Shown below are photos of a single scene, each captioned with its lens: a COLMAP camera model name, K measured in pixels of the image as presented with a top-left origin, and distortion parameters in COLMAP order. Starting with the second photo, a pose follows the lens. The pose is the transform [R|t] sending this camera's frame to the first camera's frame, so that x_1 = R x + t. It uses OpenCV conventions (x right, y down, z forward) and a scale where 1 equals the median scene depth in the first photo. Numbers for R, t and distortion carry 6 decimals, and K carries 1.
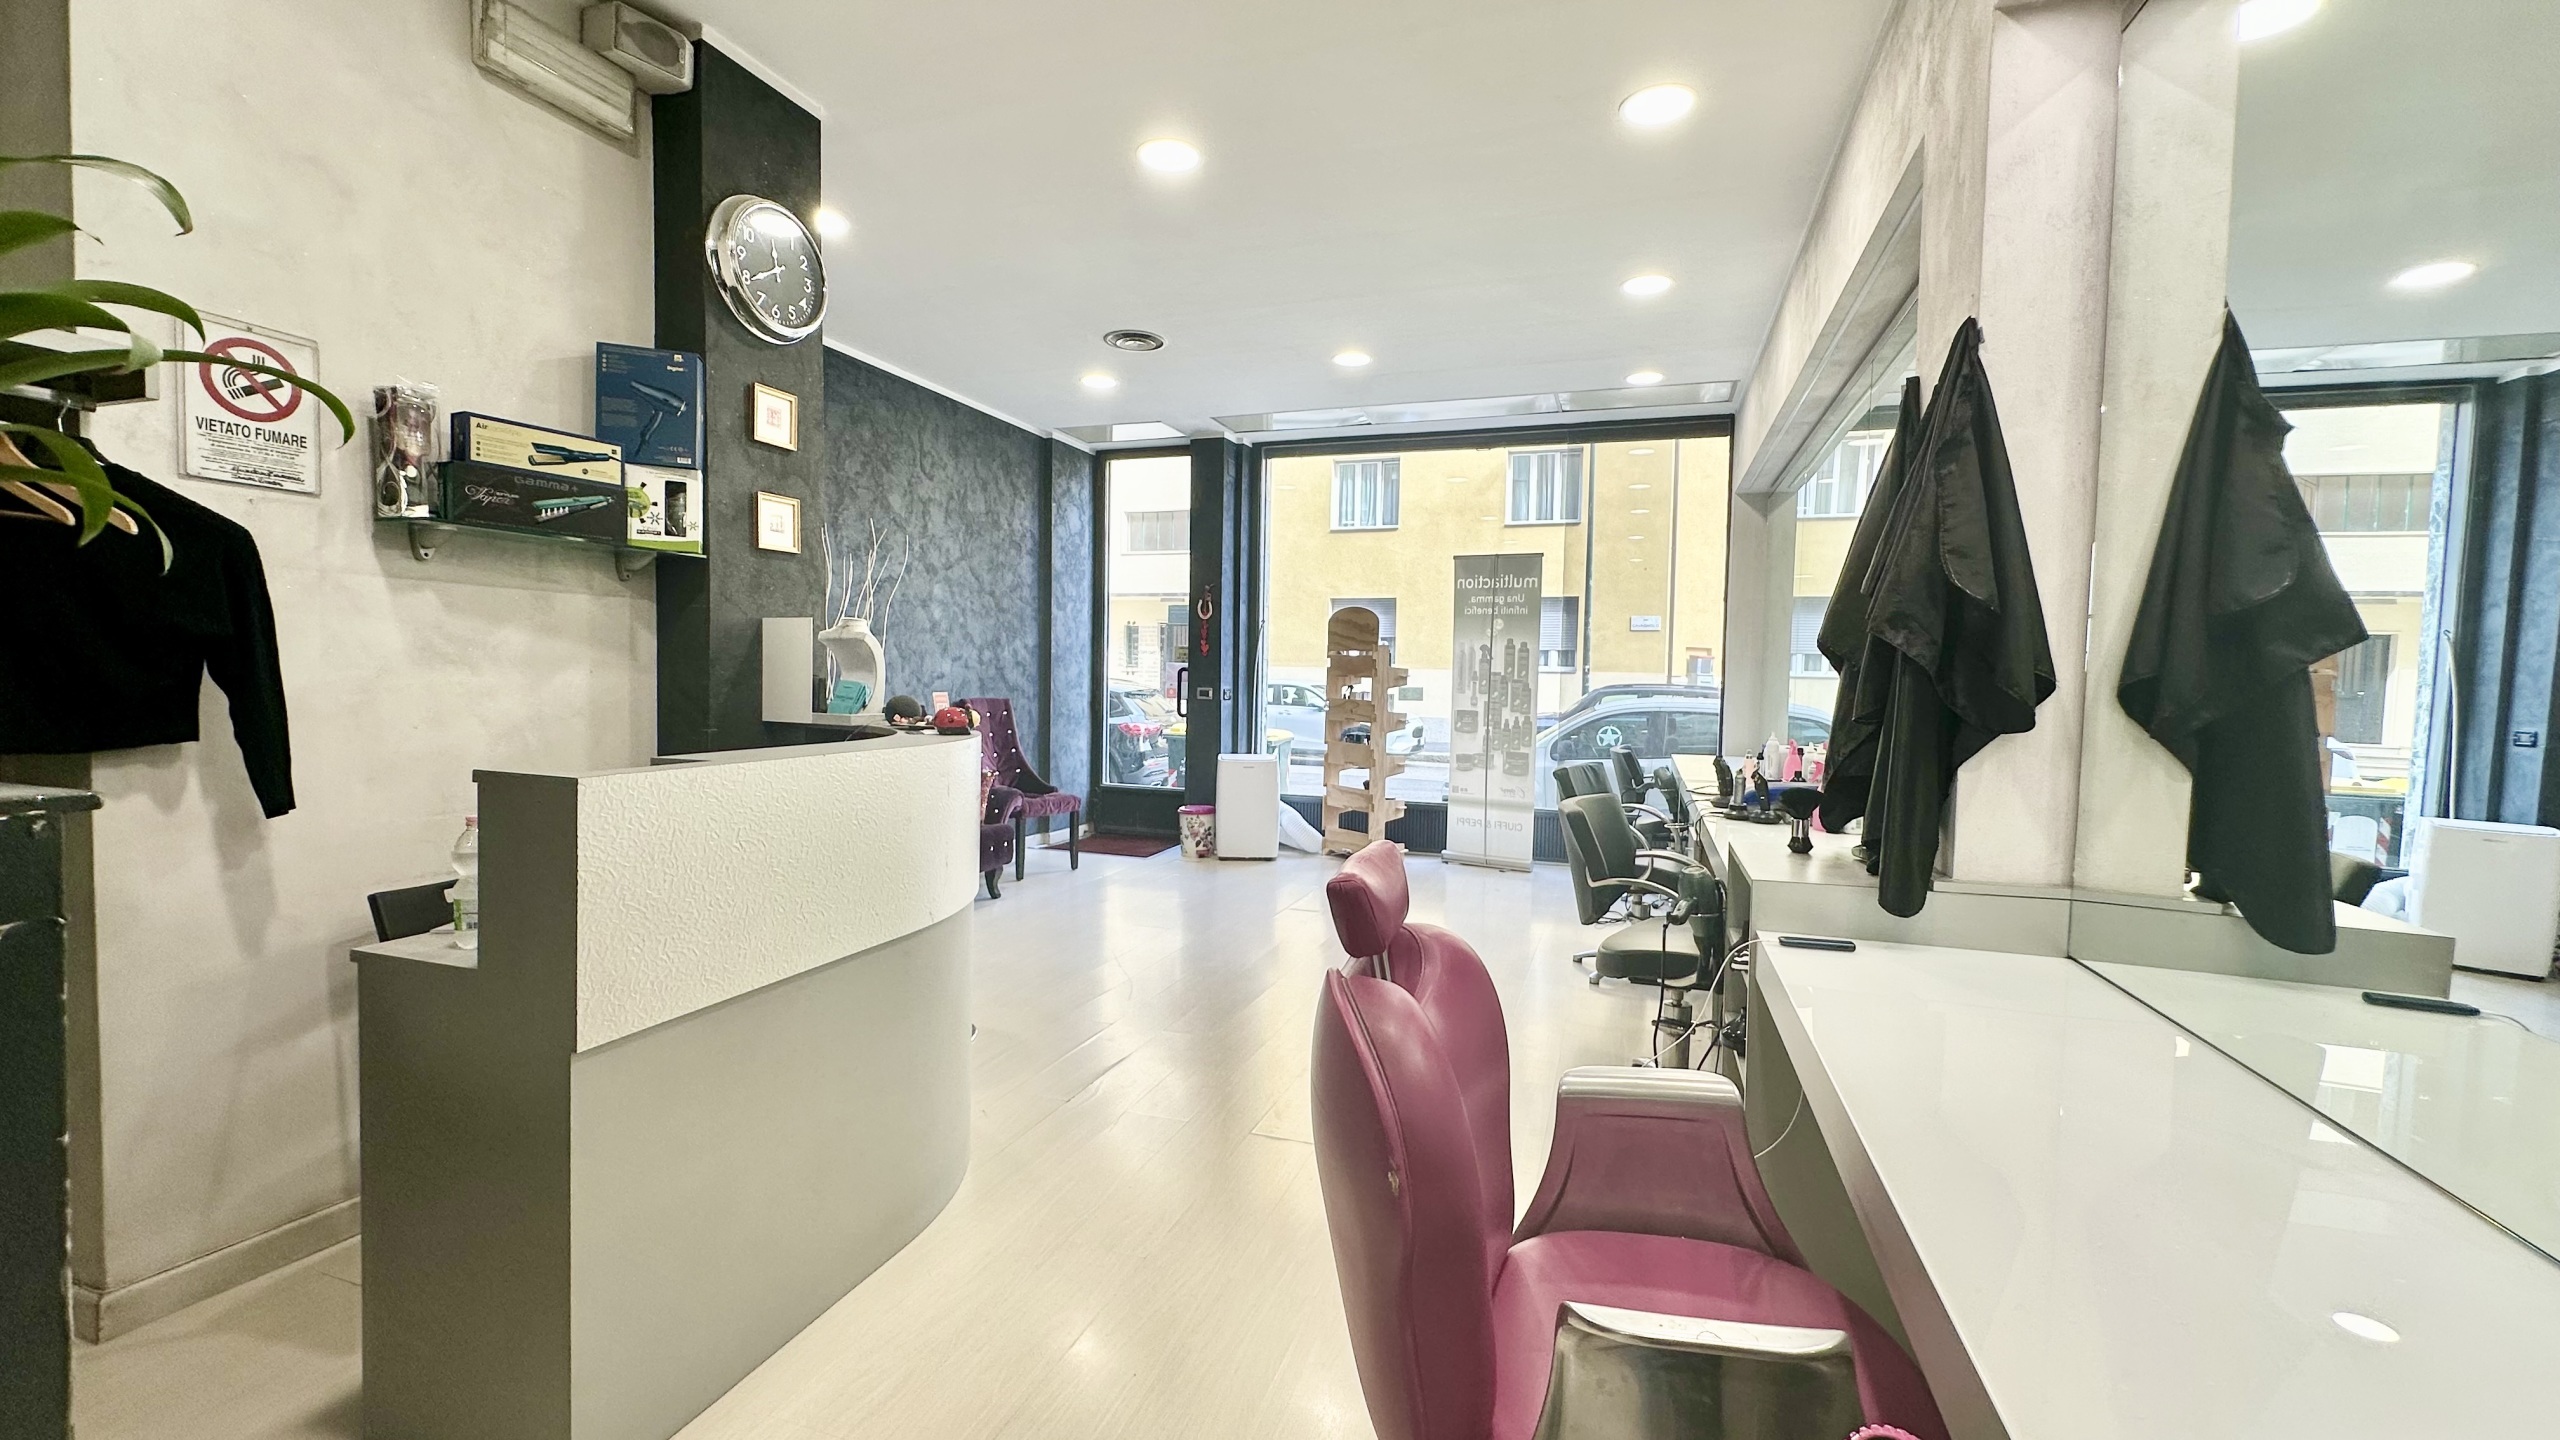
lens RADIAL K [[1018.5, 0, 1277.9], [0, 1018.5, 721.2], [0, 0, 1]] dist [-0.003388, 0.000200]
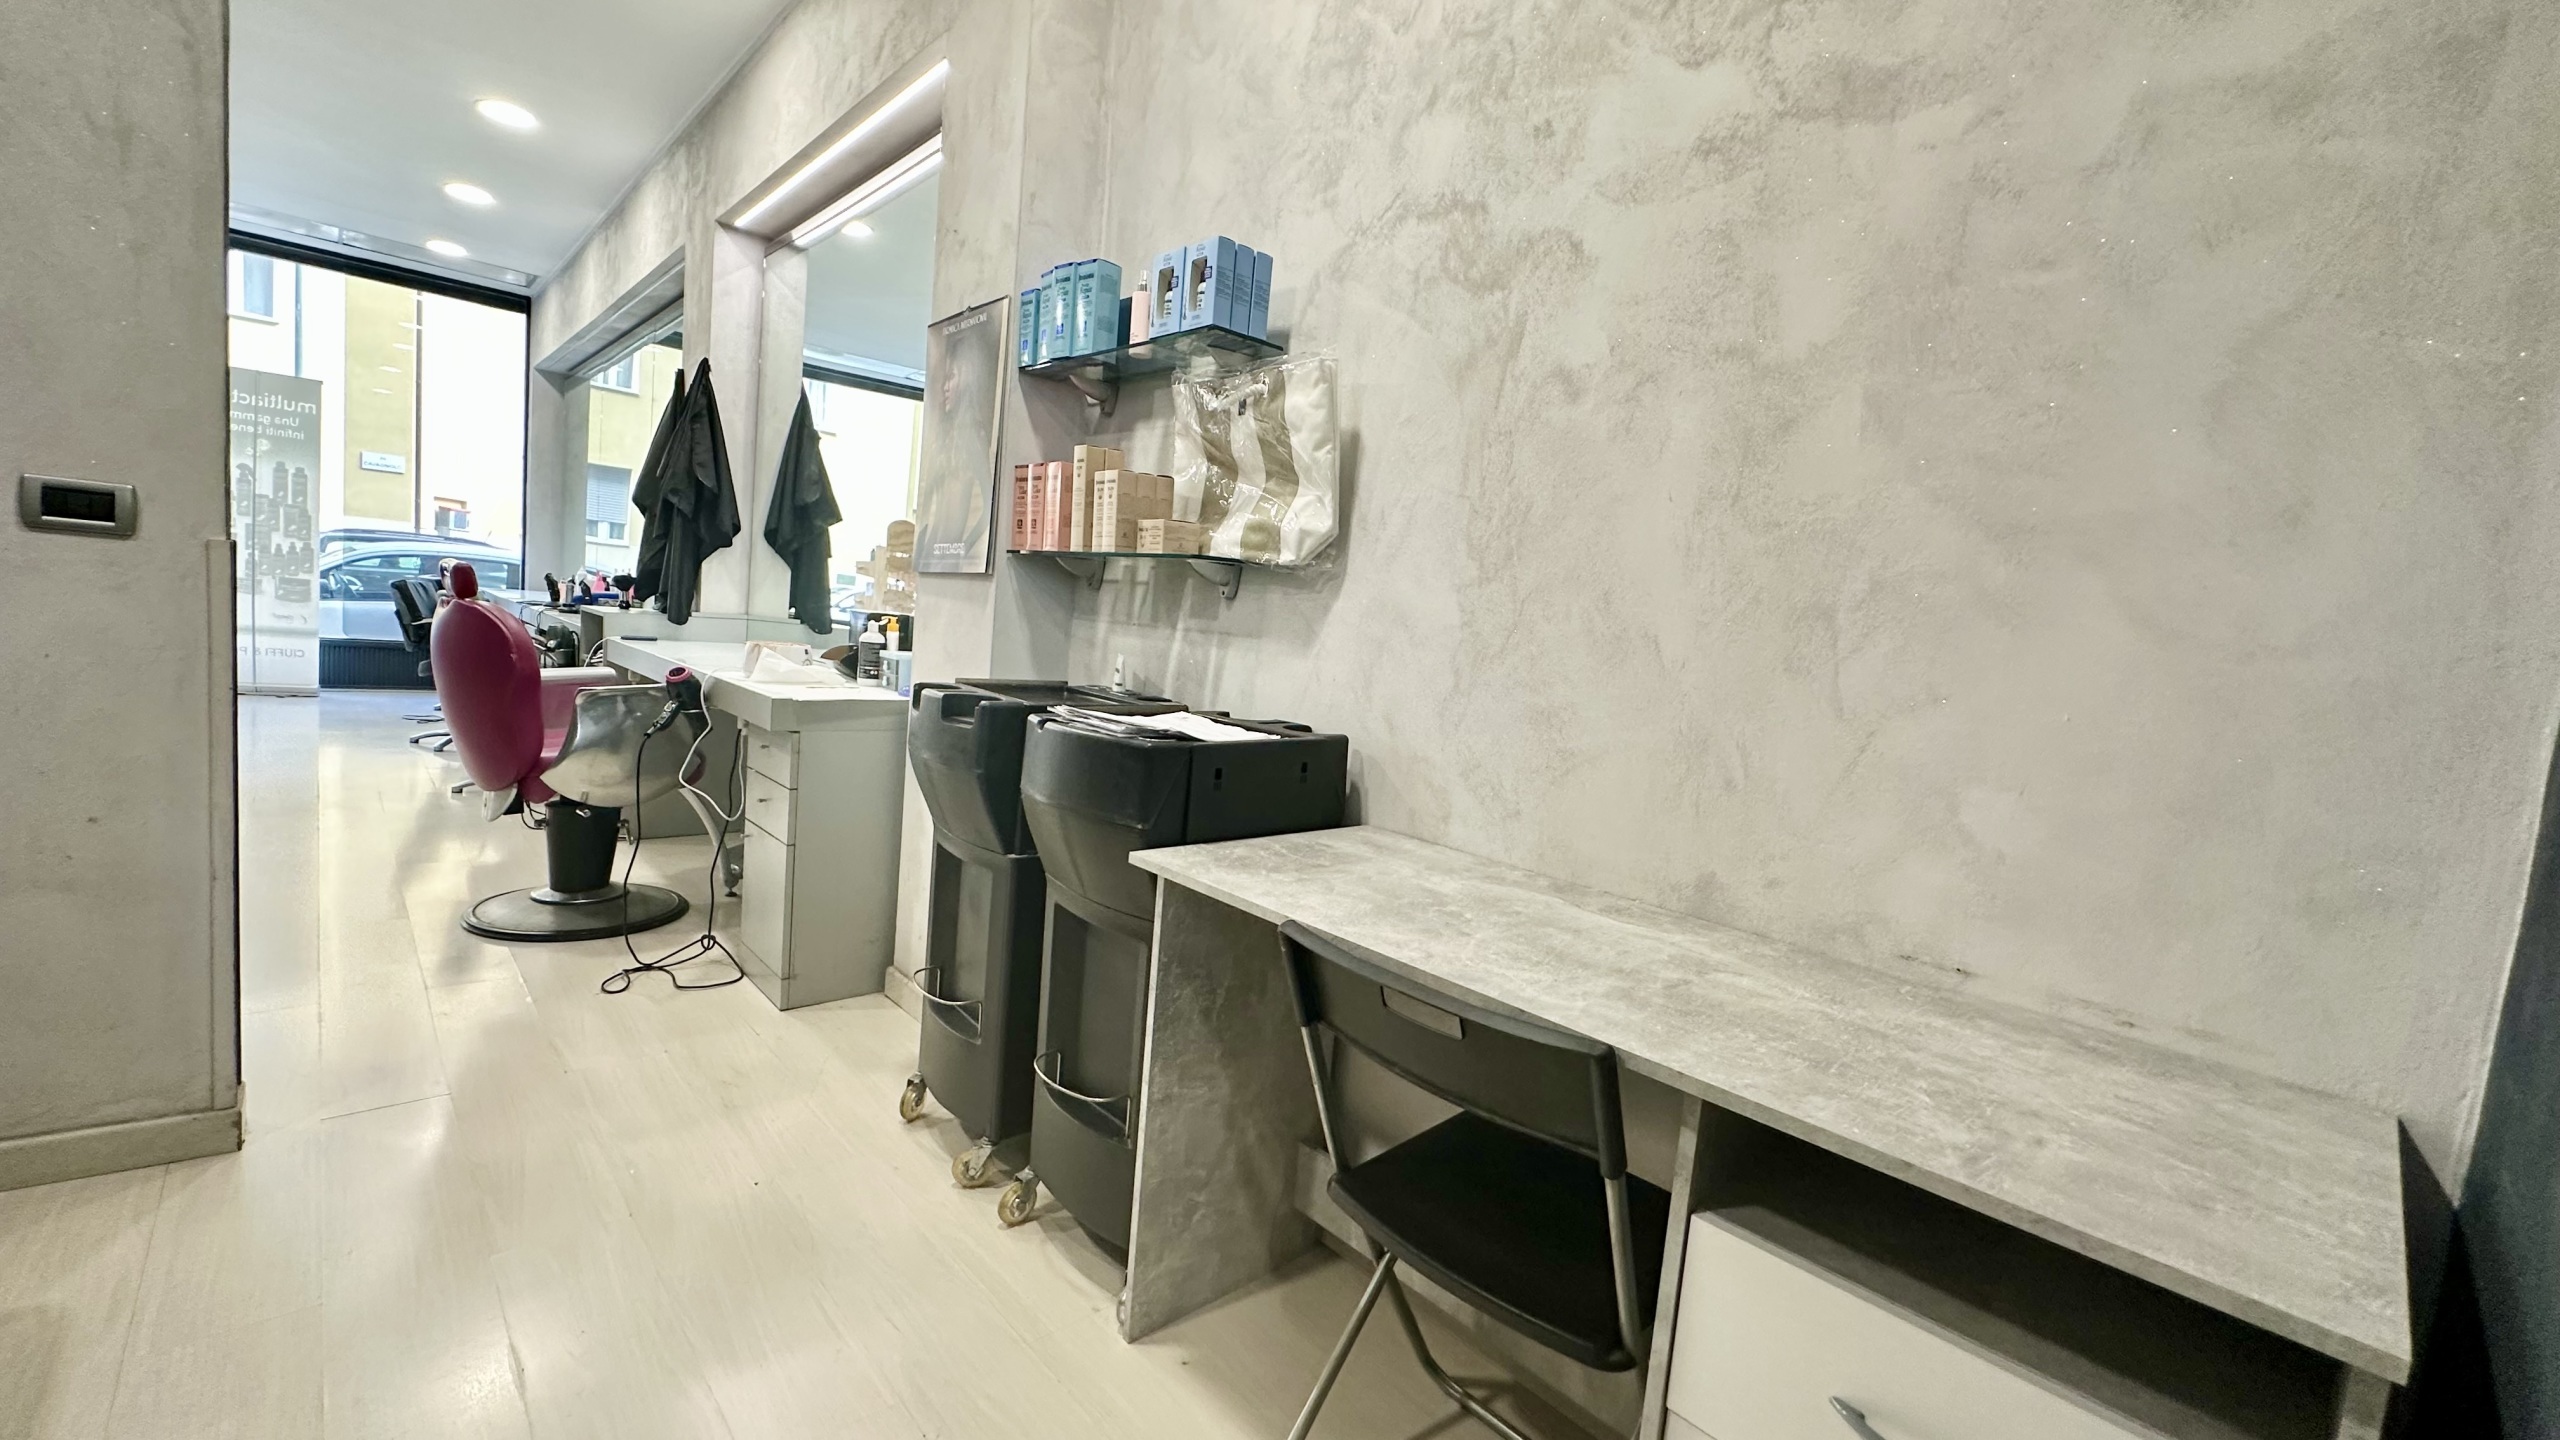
lens RADIAL K [[1018.5, 0, 1277.9], [0, 1018.5, 721.2], [0, 0, 1]] dist [-0.003388, 0.000200]
pose [[0.466050, -0.061725, 0.882602, -0.206217], [-0.042692, 0.994833, 0.092117, 0.037353], [-0.883728, -0.080611, 0.461007, -0.329893]]
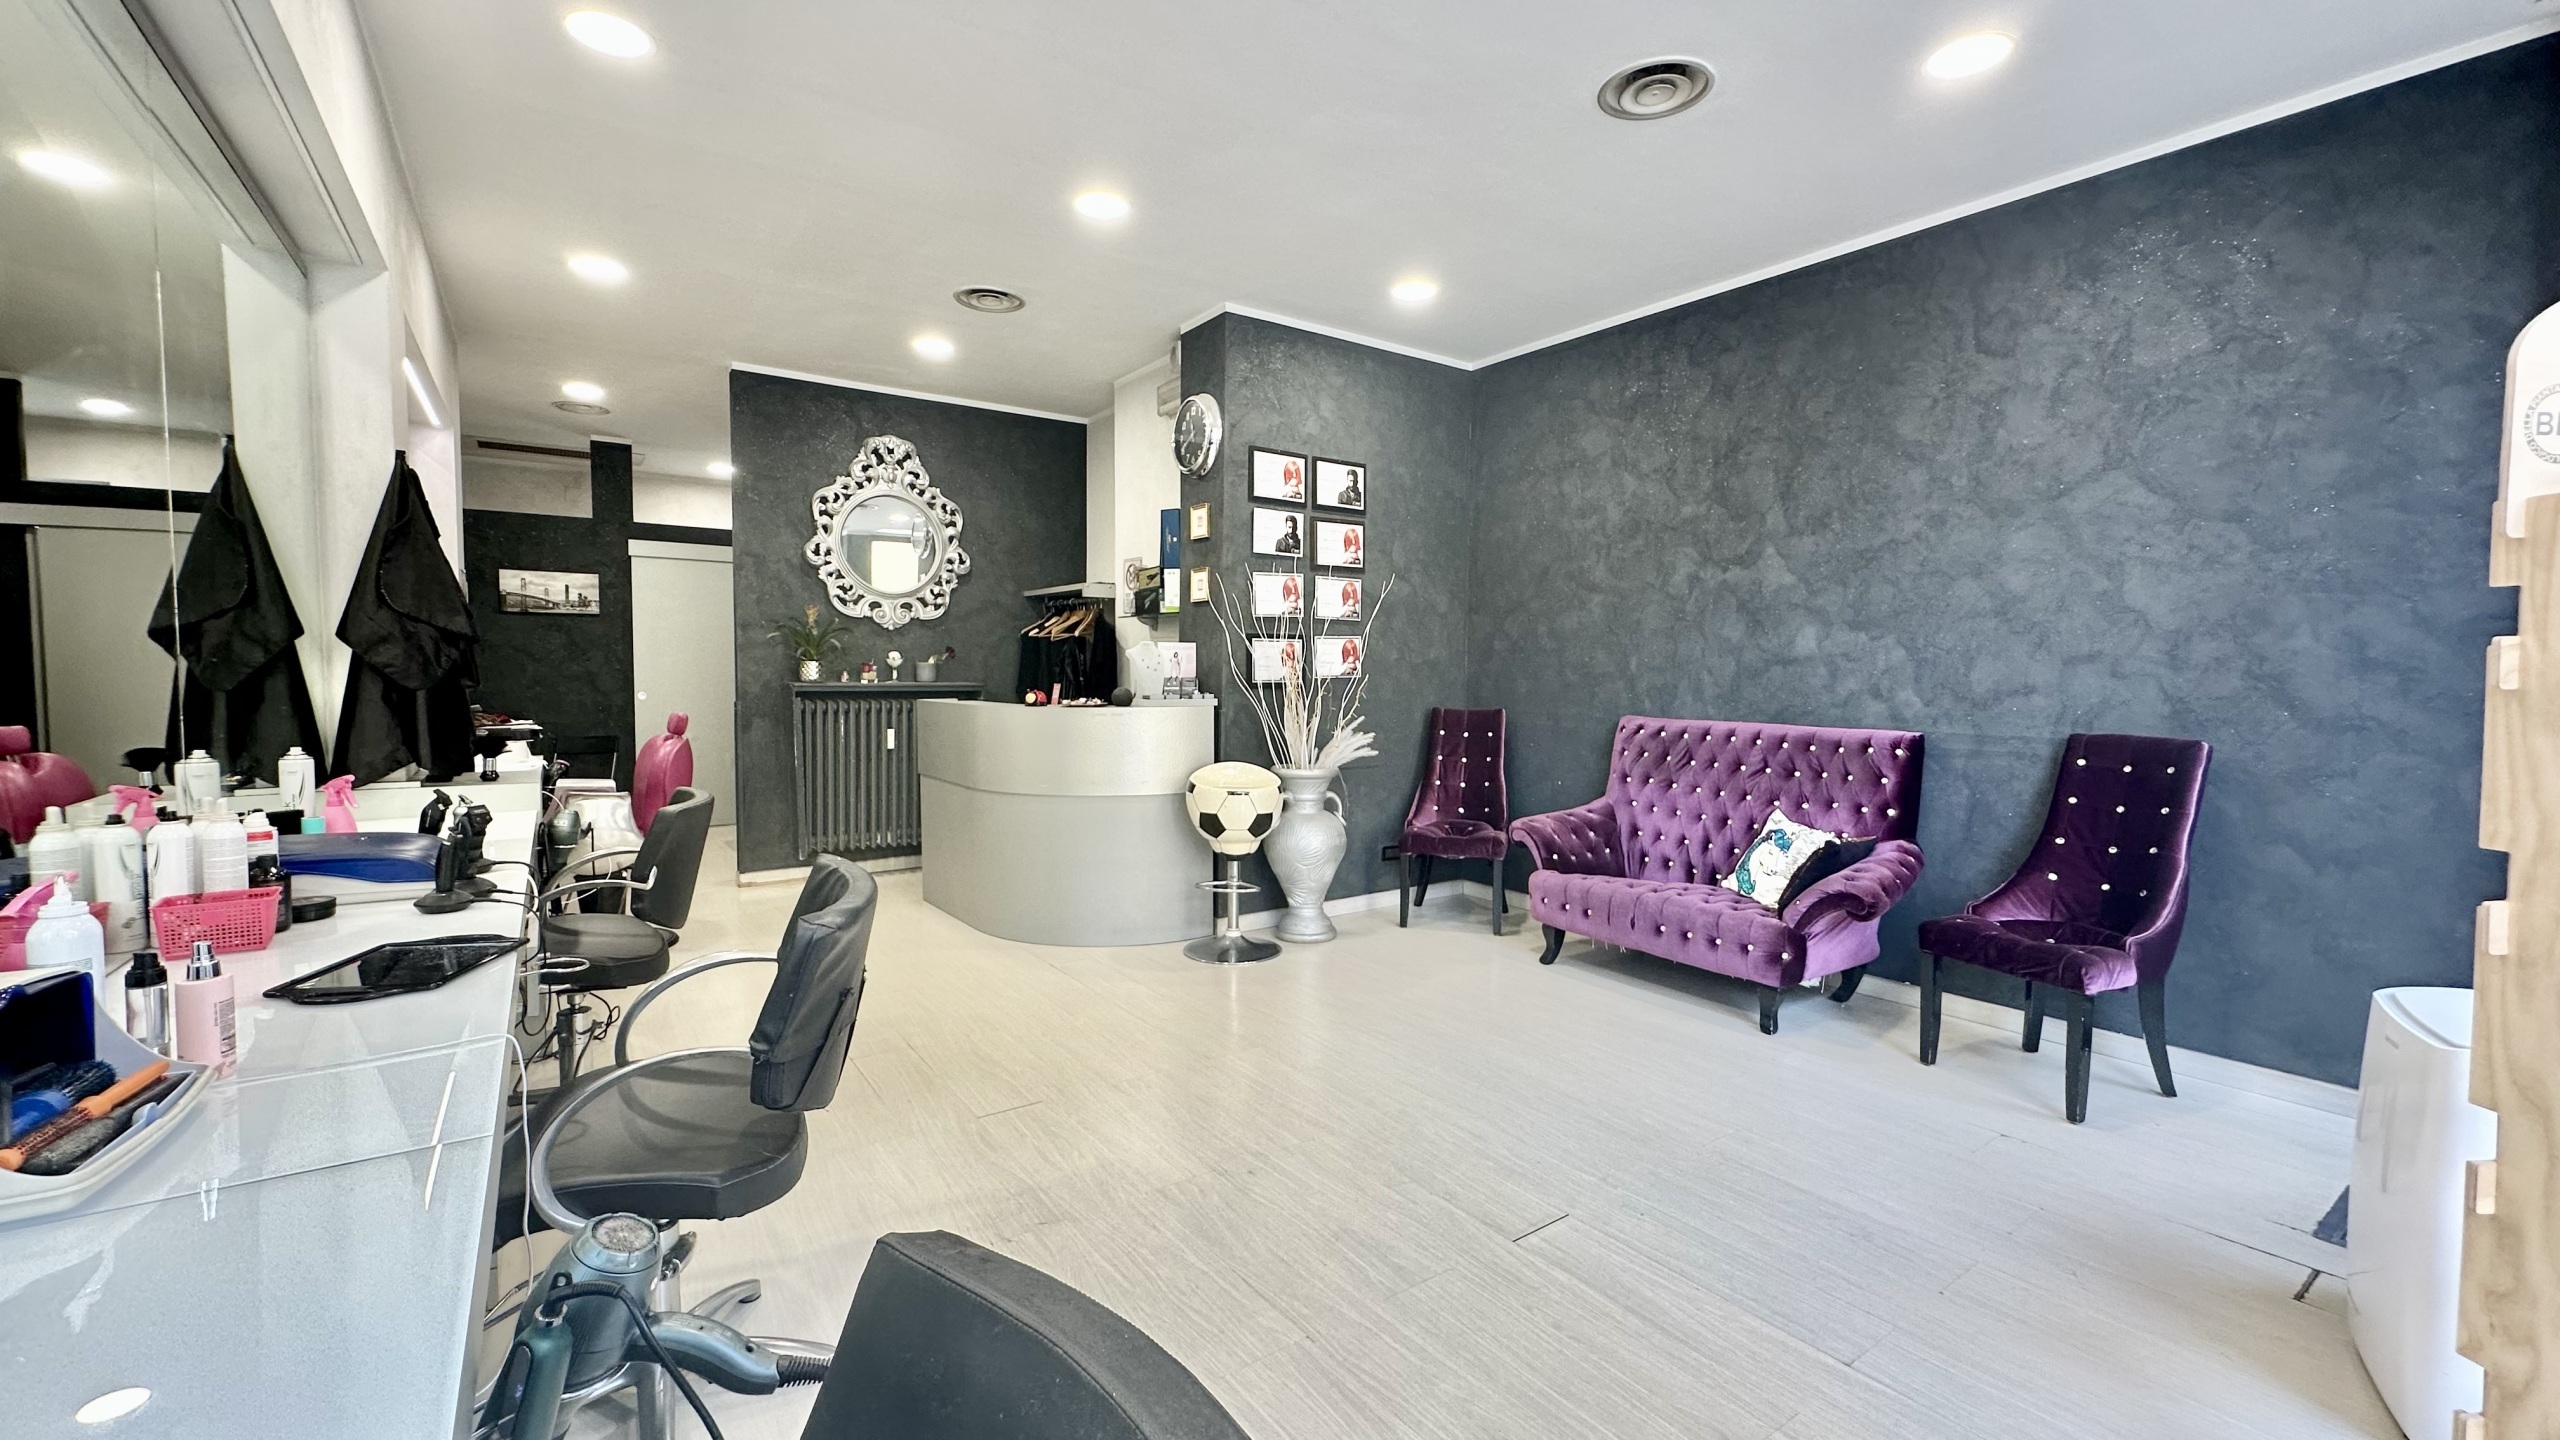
lens RADIAL K [[1018.5, 0, 1277.9], [0, 1018.5, 721.2], [0, 0, 1]] dist [-0.003388, 0.000200]
pose [[-0.581890, 0.014777, -0.813133, 0.332277], [-0.055949, 0.996739, 0.058151, -0.033001], [0.811341, 0.079331, -0.579166, 0.881842]]
